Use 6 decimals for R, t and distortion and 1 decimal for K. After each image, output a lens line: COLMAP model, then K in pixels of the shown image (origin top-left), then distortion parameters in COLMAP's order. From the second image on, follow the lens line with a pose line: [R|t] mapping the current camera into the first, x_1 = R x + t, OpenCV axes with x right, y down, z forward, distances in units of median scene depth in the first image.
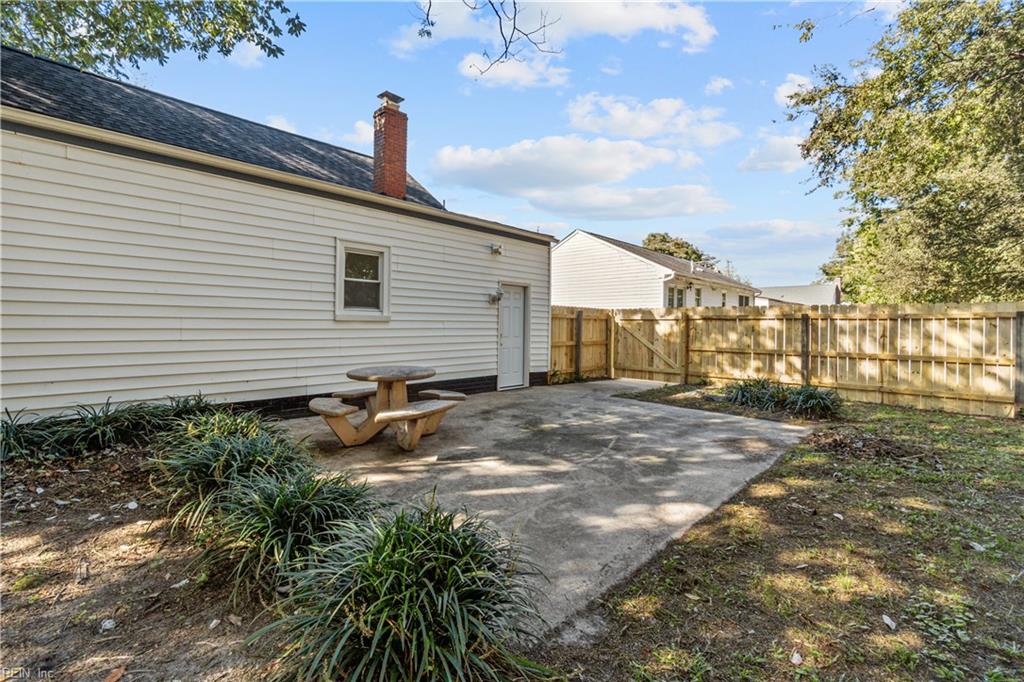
lens RADIAL K [[439.3, 0, 506.3], [0, 439.3, 328.0], [0, 0, 1]] dist [-0.000083, -0.000202]
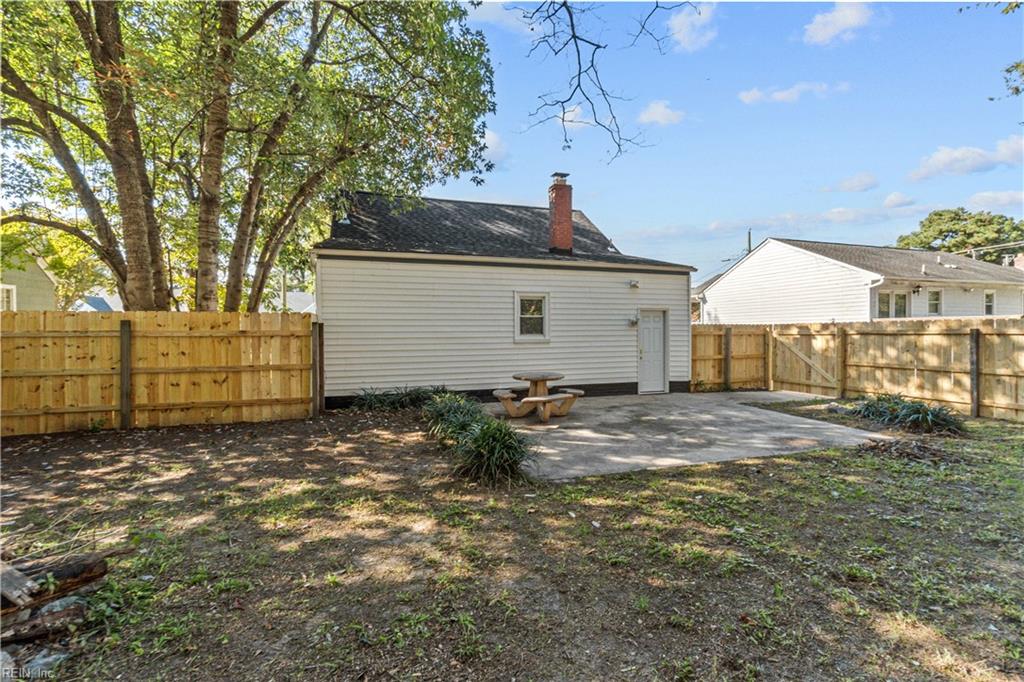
lens RADIAL K [[439.3, 0, 512.8], [0, 439.3, 337.5], [0, 0, 1]] dist [-0.000083, -0.000202]
pose [[0.888024, -0.010438, -0.459679, 0.226121], [0.011900, 0.999929, 0.000283, -0.025064], [0.459644, -0.005721, 0.888085, -0.278538]]
